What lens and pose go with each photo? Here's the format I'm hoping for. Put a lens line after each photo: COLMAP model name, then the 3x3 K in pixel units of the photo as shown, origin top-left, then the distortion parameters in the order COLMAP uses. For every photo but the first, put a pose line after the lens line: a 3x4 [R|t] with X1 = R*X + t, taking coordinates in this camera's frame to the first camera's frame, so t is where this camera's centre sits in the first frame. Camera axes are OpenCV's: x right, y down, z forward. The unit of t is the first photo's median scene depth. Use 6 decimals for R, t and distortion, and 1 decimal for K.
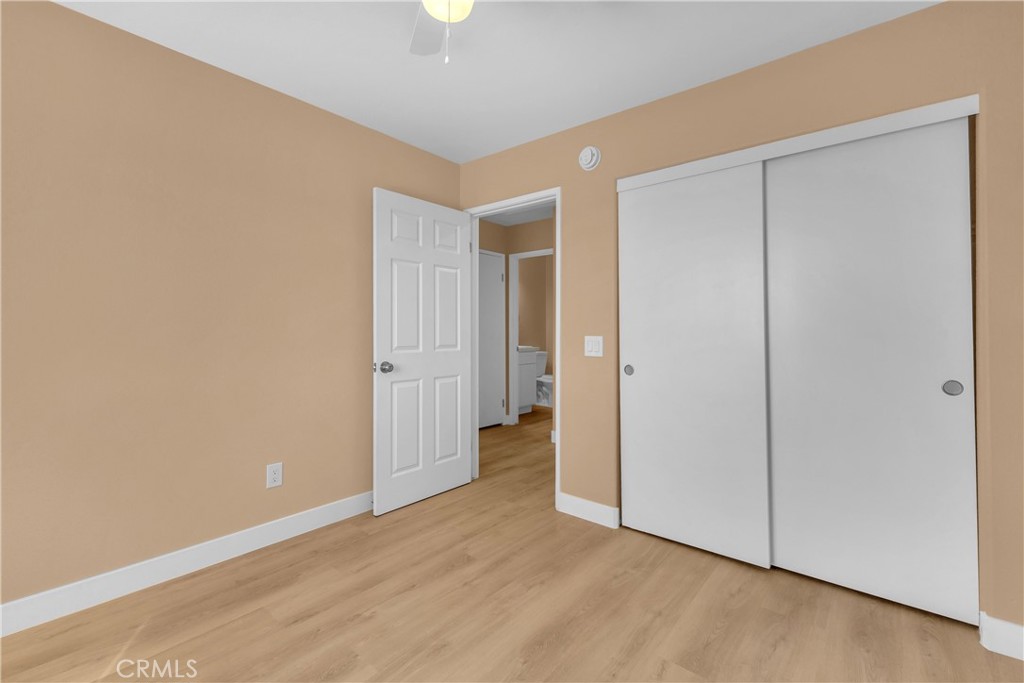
lens RADIAL K [[456.4, 0, 512.0], [0, 456.4, 341.5], [0, 0, 1]] dist [0.041353, -0.000133]
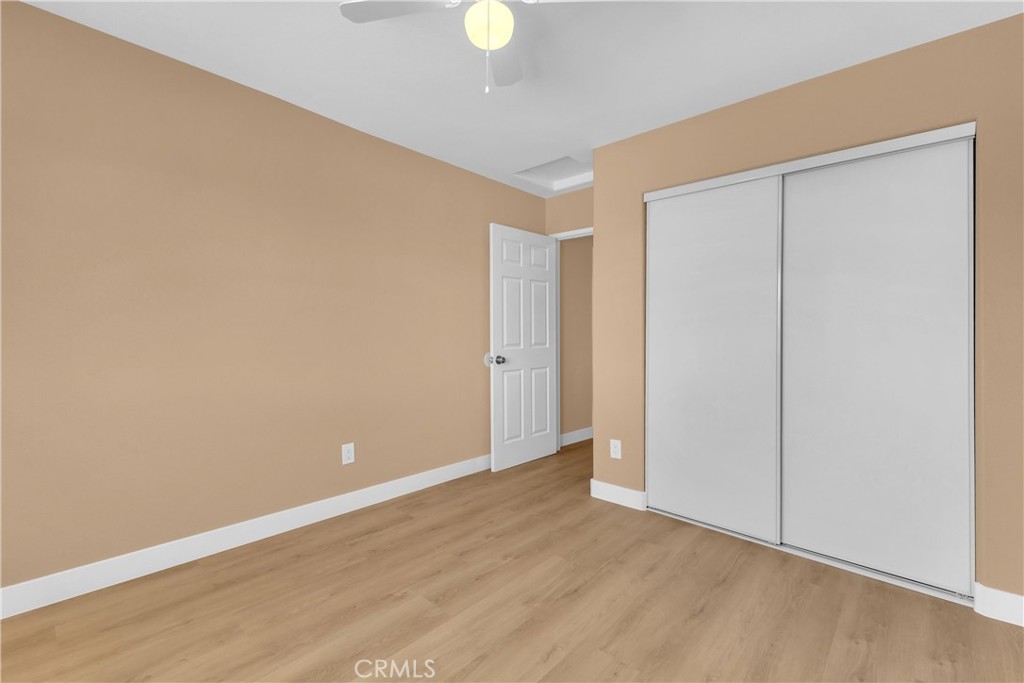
lens RADIAL K [[441.3, 0, 515.4], [0, 441.3, 328.6], [0, 0, 1]] dist [0.003743, 0.000570]
pose [[0.999037, 0.007733, -0.043186, -0.140307], [-0.008677, 0.999726, -0.021732, -0.004639], [0.043006, 0.022086, 0.998831, -0.204314]]
